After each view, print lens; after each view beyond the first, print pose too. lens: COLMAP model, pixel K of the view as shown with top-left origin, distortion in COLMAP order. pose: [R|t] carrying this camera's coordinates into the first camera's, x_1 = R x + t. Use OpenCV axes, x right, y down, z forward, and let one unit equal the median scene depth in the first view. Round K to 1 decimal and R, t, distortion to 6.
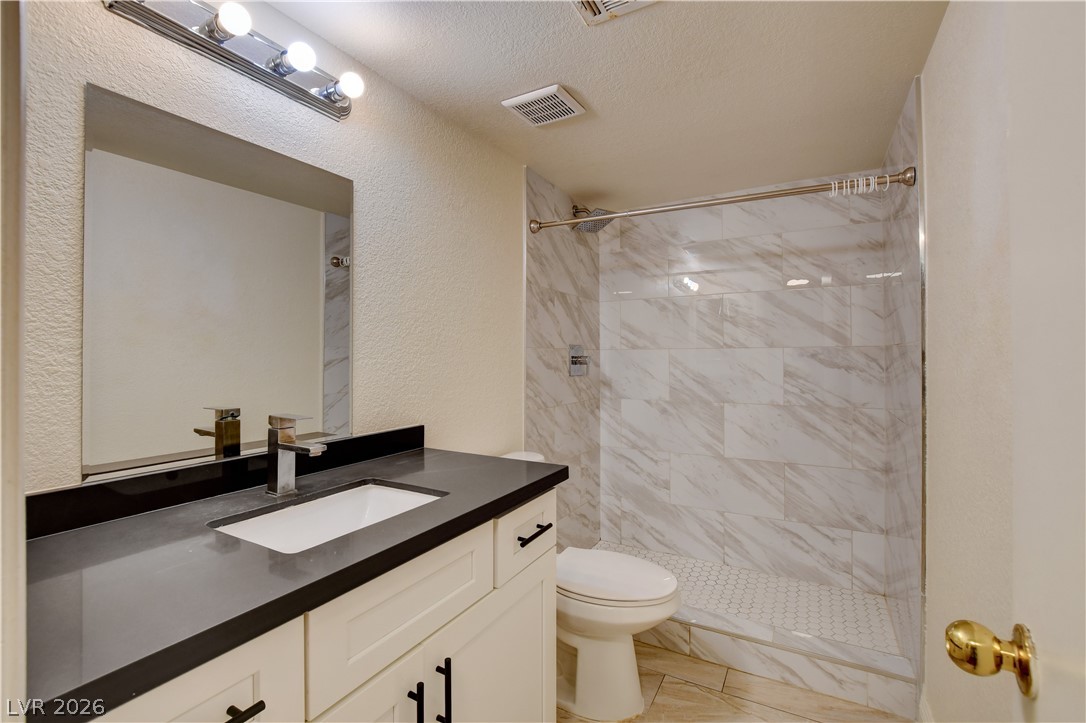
lens RADIAL K [[480.7, 0, 552.3], [0, 480.7, 354.1], [0, 0, 1]] dist [-0.032655, 0.004343]
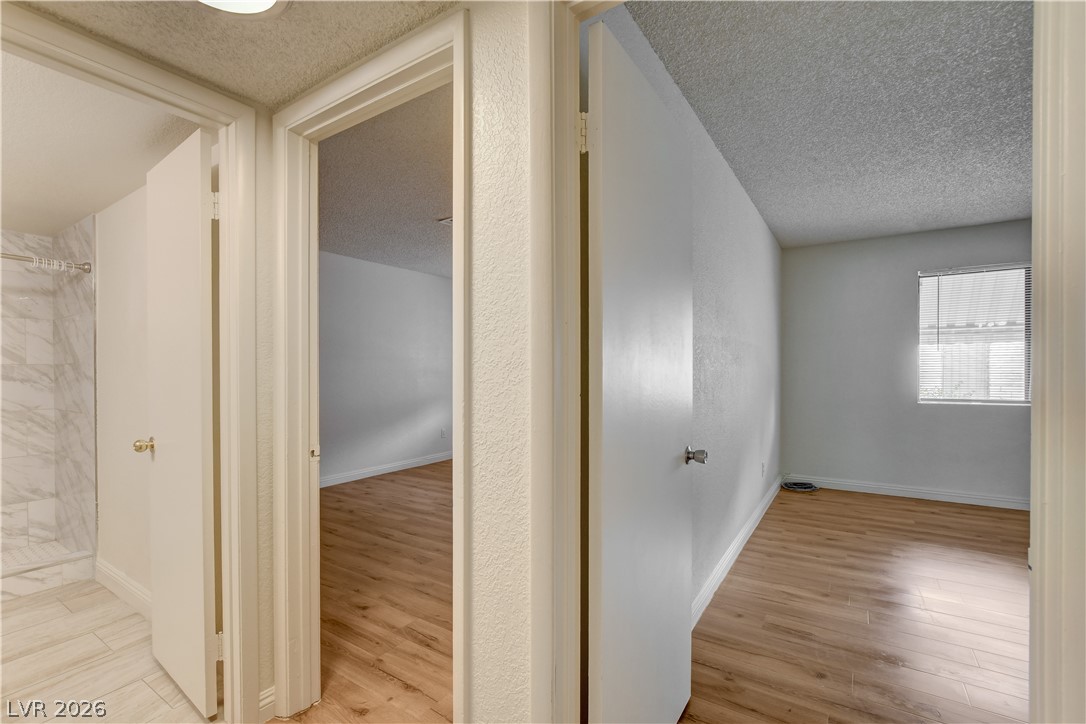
lens RADIAL K [[480.7, 0, 515.1], [0, 480.7, 375.2], [0, 0, 1]] dist [-0.032655, 0.004343]
pose [[0.096777, 0.001268, 0.995305, -0.556711], [-0.007406, 0.999972, -0.000554, 0.004787], [-0.995279, -0.007317, 0.096783, -0.511492]]
